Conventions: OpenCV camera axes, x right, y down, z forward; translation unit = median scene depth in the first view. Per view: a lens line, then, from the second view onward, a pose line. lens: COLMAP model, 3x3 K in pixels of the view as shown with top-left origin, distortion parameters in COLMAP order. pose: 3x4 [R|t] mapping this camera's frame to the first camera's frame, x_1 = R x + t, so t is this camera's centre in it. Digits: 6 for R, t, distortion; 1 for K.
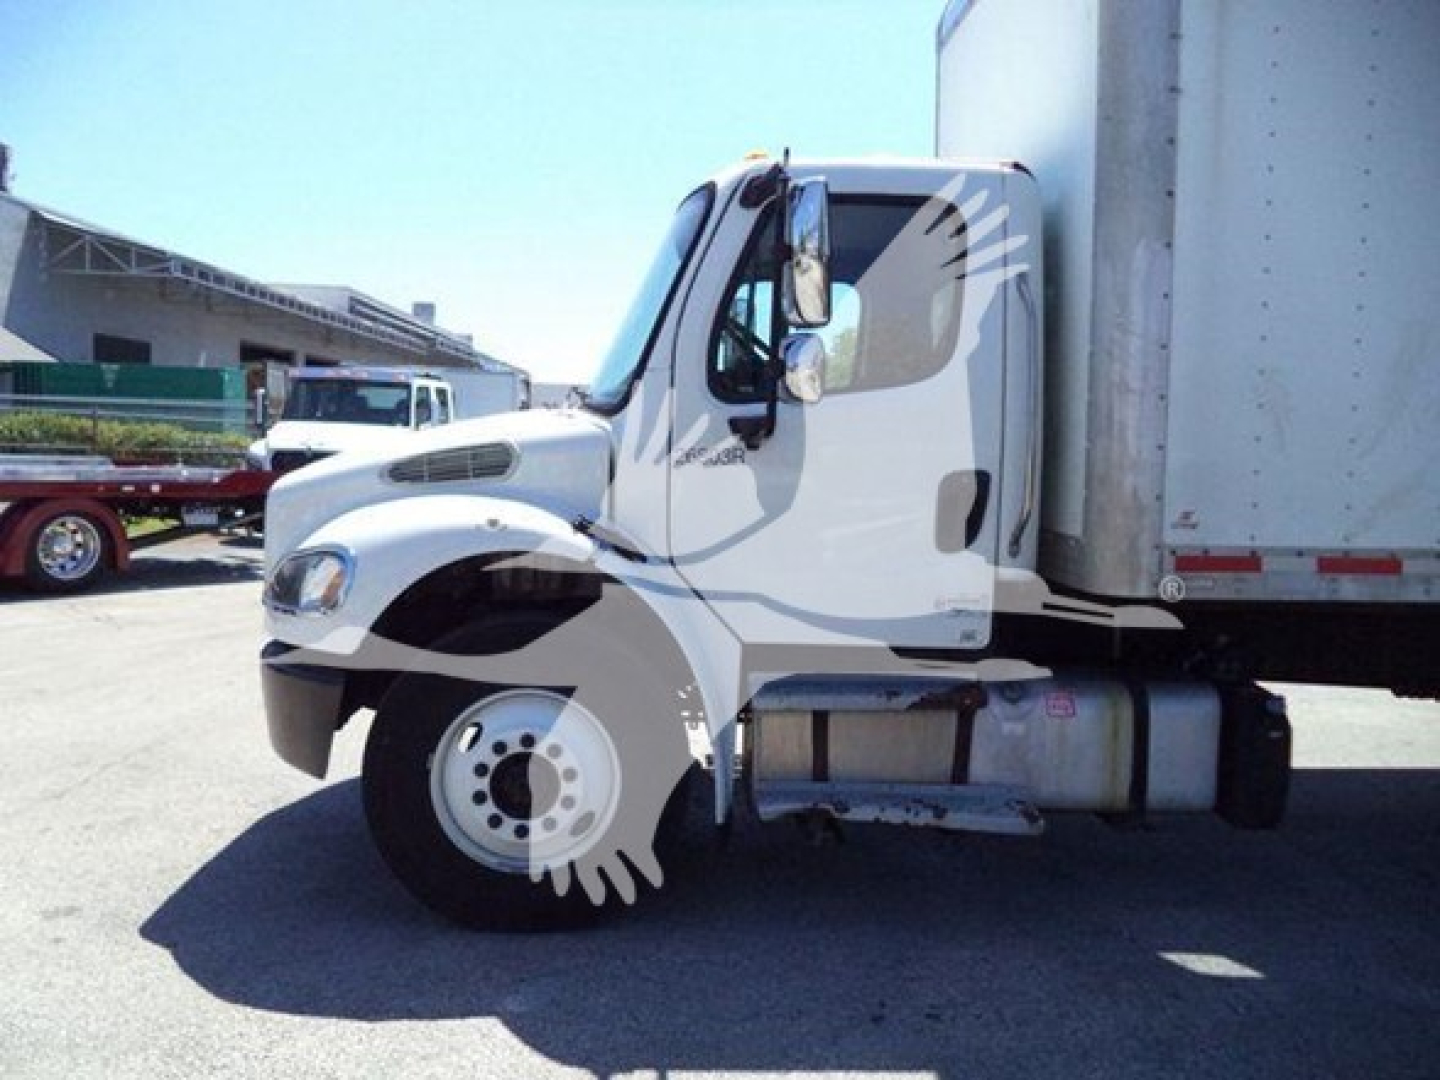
lens RADIAL K [[1171.4, 0, 737.4], [0, 1171.4, 535.1], [0, 0, 1]] dist [-0.024552, 0.001163]
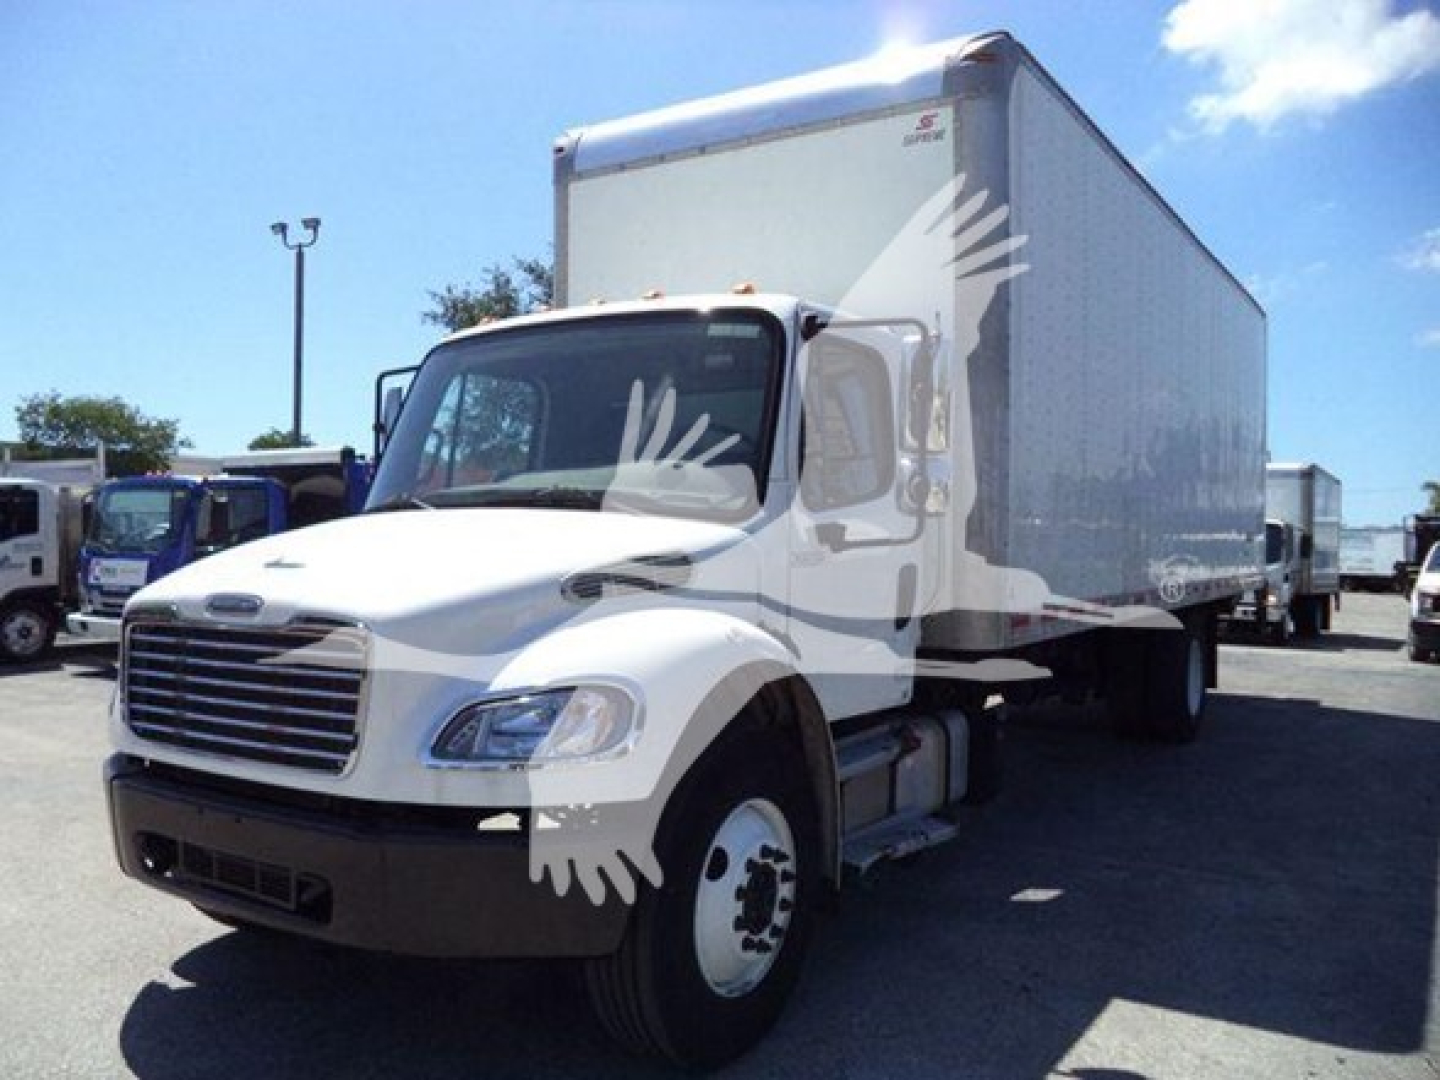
lens RADIAL K [[1147.4, 0, 695.7], [0, 1147.4, 538.3], [0, 0, 1]] dist [0.003550, -0.002152]
pose [[0.557608, -0.001562, 0.830103, -1.015329], [0.044398, 0.998623, -0.027944, -0.066990], [-0.828916, 0.052437, 0.556910, 0.481628]]
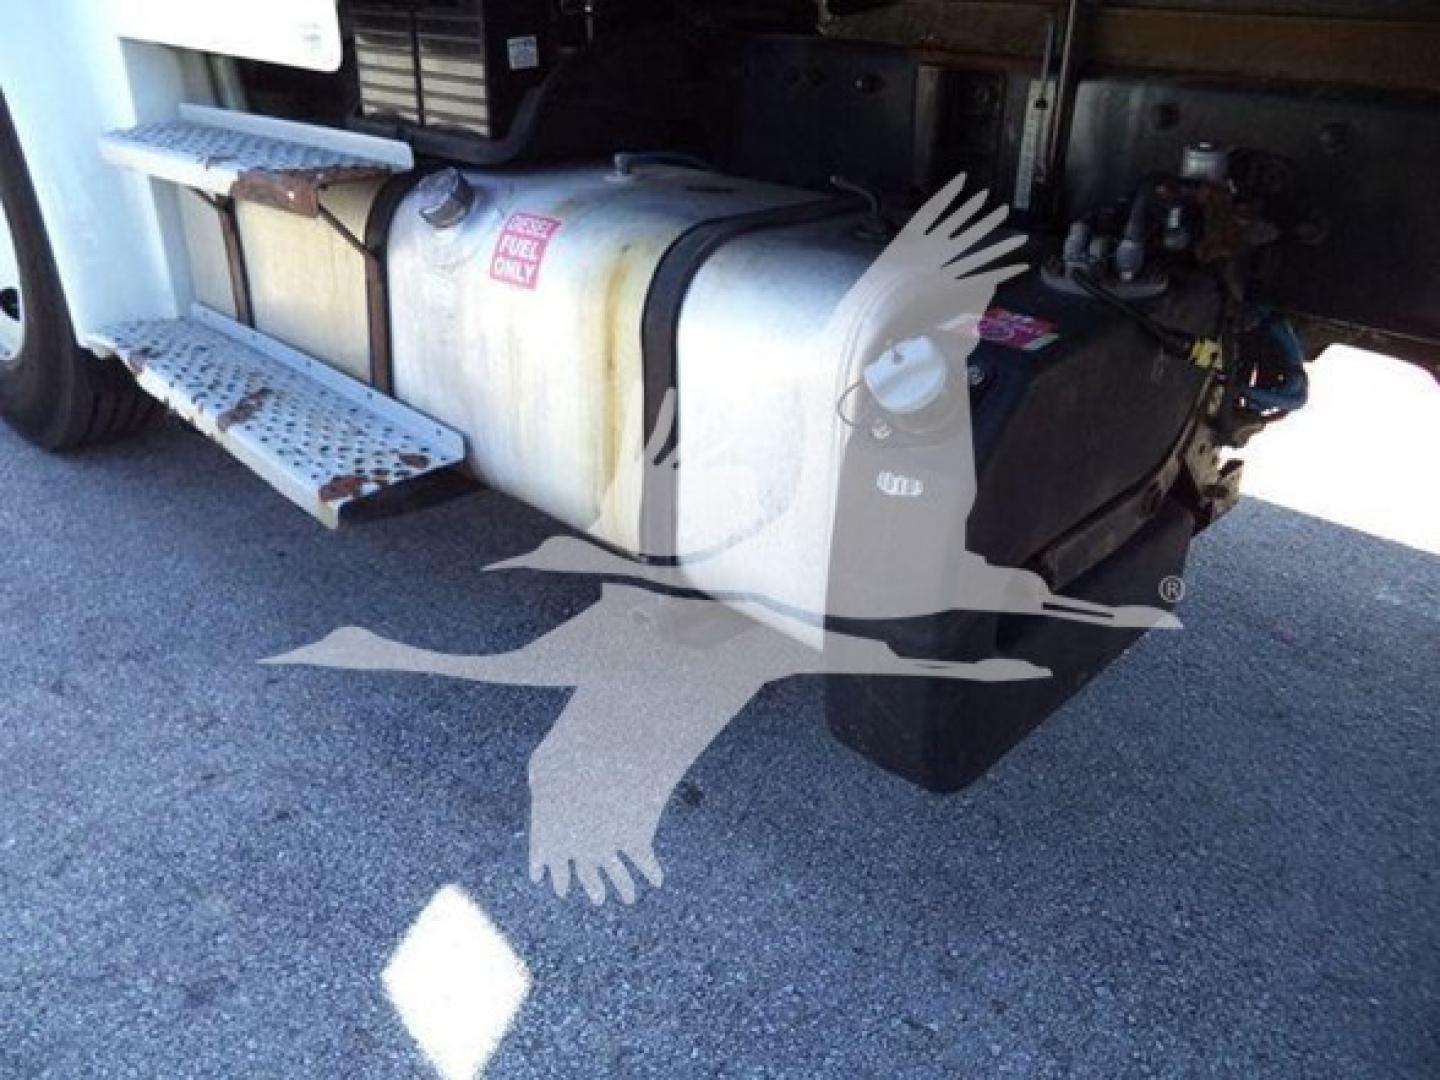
lens RADIAL K [[1171.4, 0, 737.4], [0, 1171.4, 535.1], [0, 0, 1]] dist [-0.024552, 0.001163]
pose [[0.642413, 0.319490, -0.696585, 0.667095], [-0.042970, 0.922542, 0.383497, 0.084460], [0.765153, -0.216431, 0.606382, 0.865170]]
